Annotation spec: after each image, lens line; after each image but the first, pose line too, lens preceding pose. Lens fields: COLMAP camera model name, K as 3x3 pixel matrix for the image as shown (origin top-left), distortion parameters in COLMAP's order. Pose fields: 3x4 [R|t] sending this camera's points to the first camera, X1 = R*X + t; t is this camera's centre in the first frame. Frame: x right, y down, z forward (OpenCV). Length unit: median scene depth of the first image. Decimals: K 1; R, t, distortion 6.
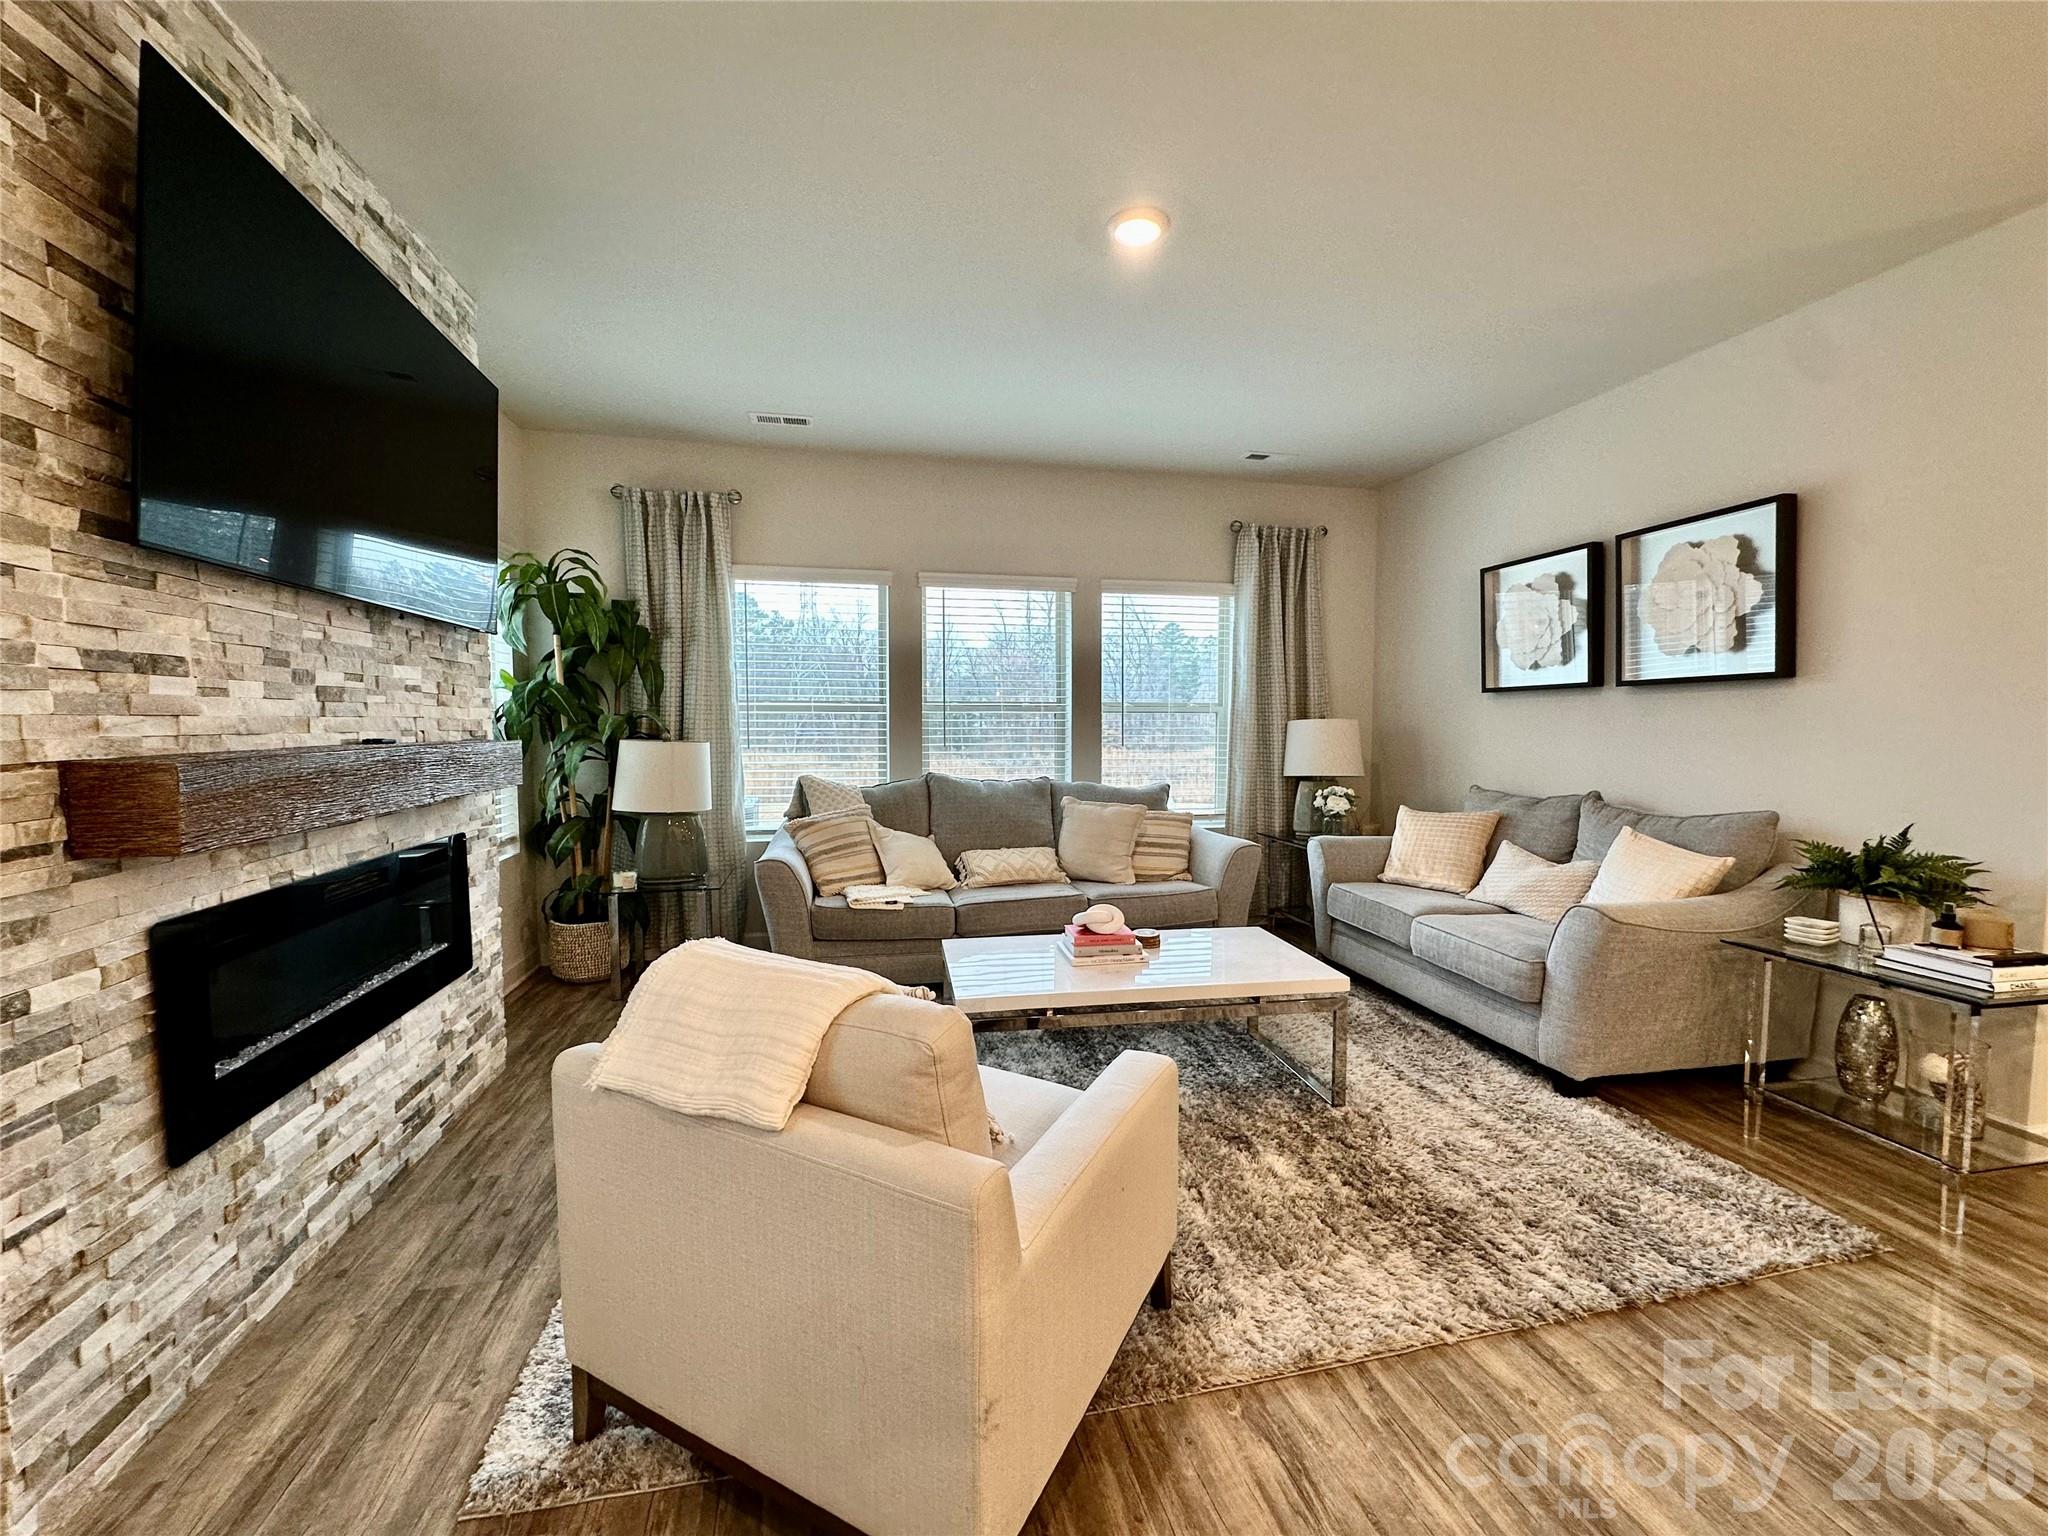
lens RADIAL K [[814.3, 0, 1020.6], [0, 814.3, 765.8], [0, 0, 1]] dist [-0.003640, 0.000810]
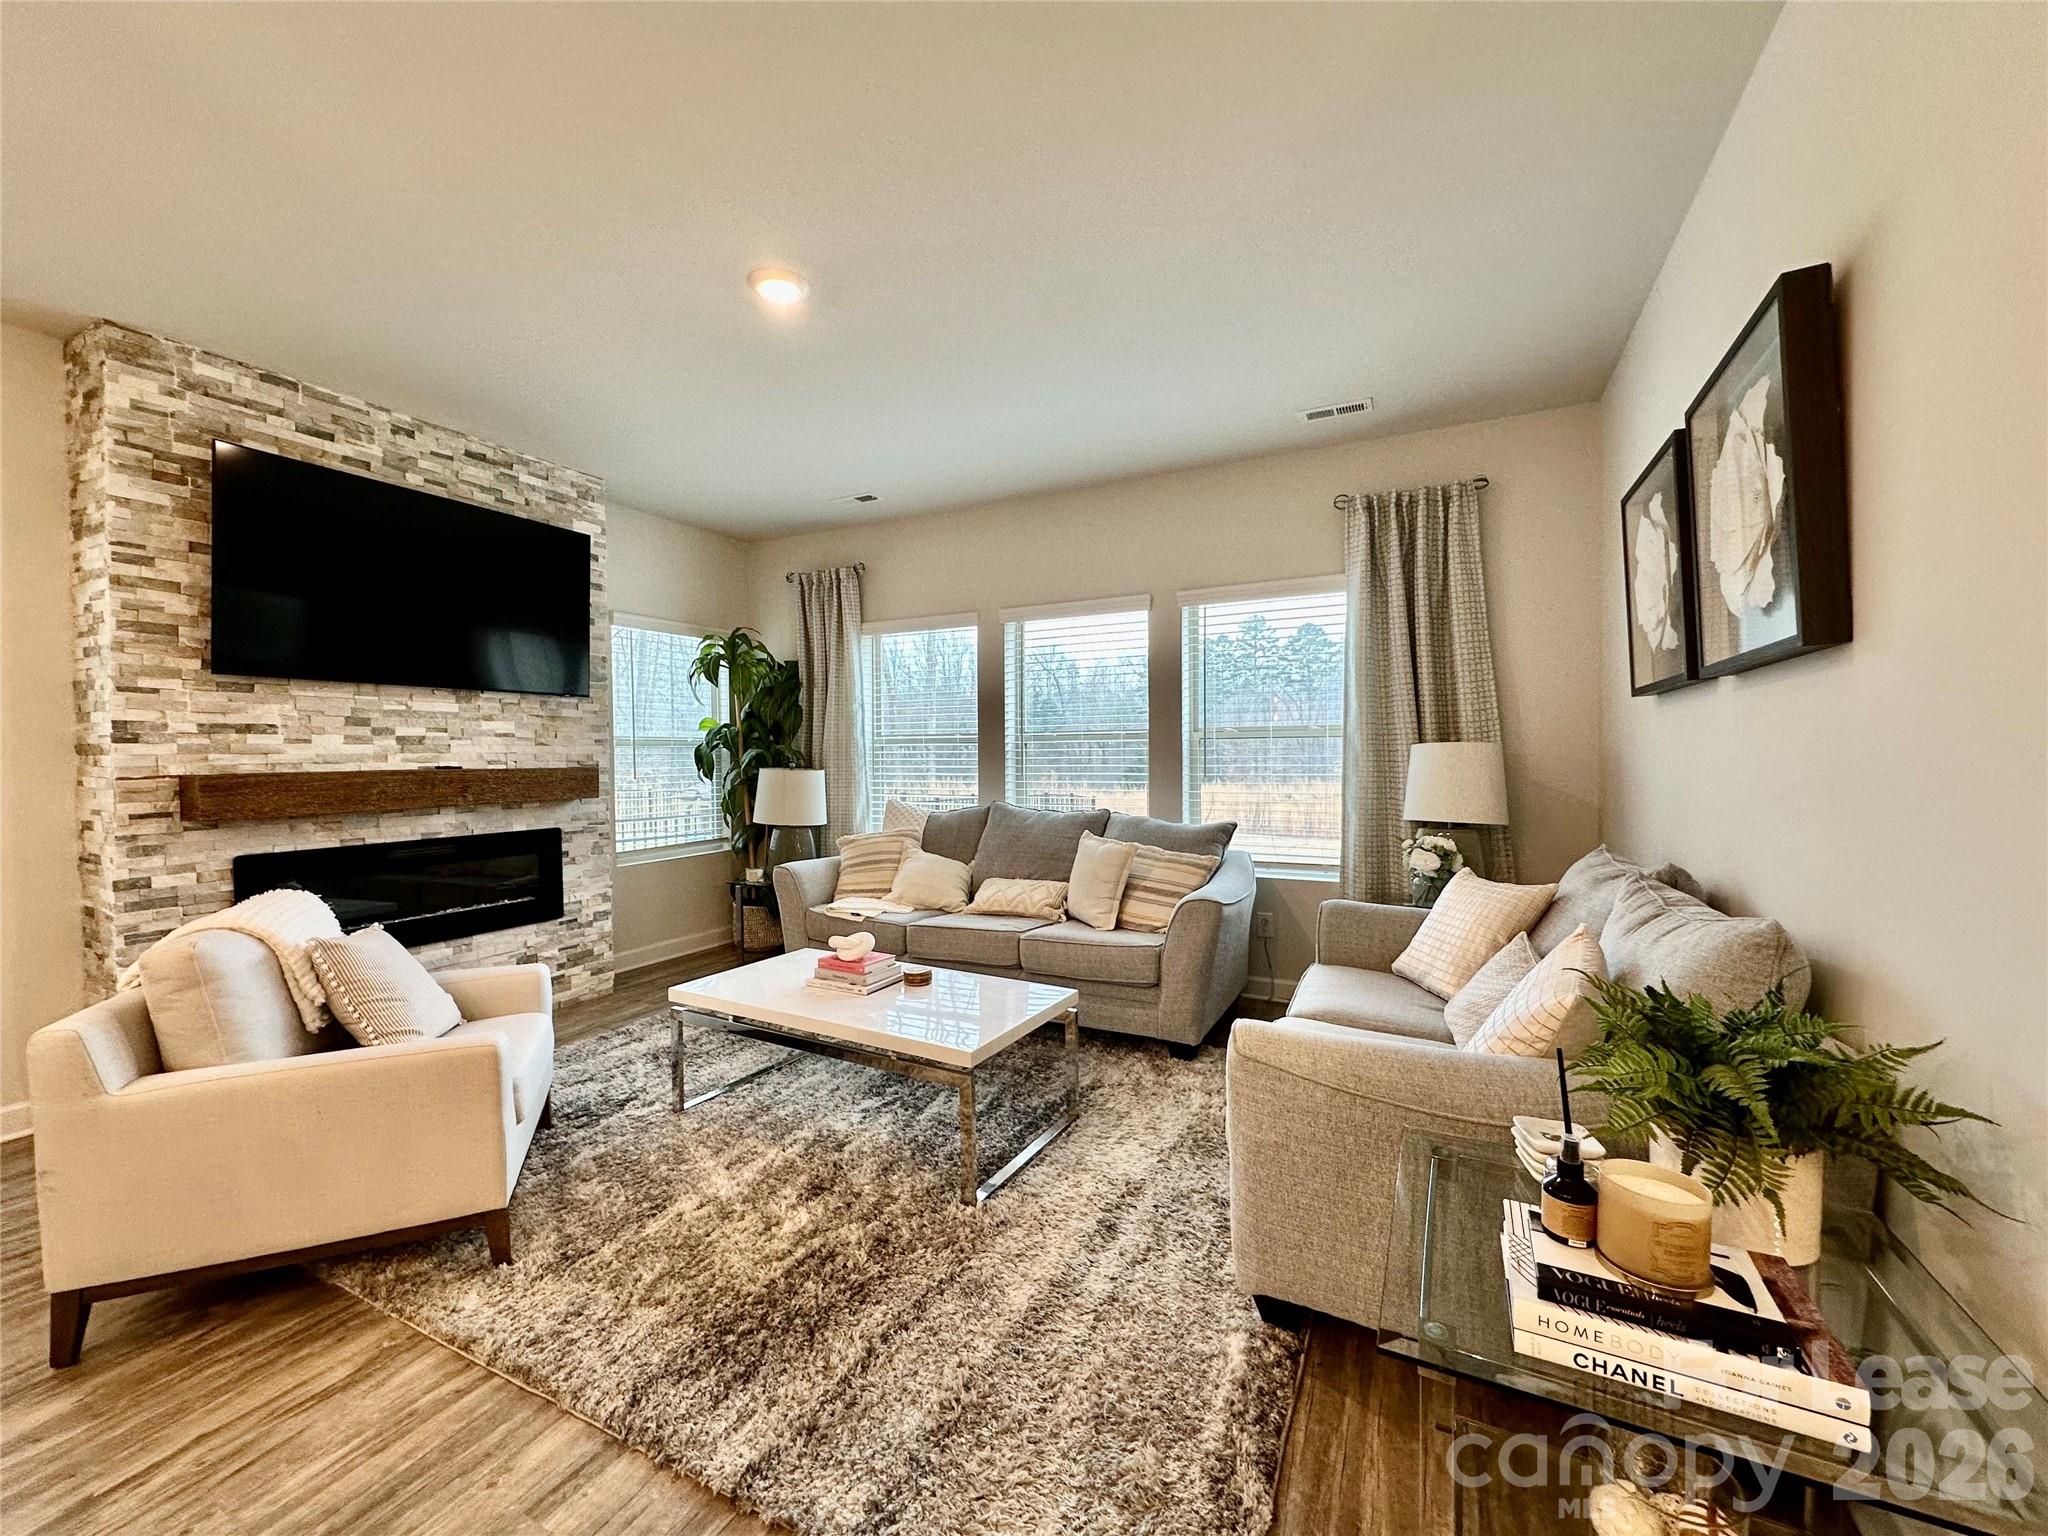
lens RADIAL K [[814.3, 0, 1023.0], [0, 814.3, 765.9], [0, 0, 1]] dist [-0.003640, 0.000810]
pose [[0.773987, 0.002229, -0.633198, 1.013957], [-0.025263, 0.999306, -0.027363, -0.014639], [0.632697, 0.037175, 0.773506, 0.382771]]
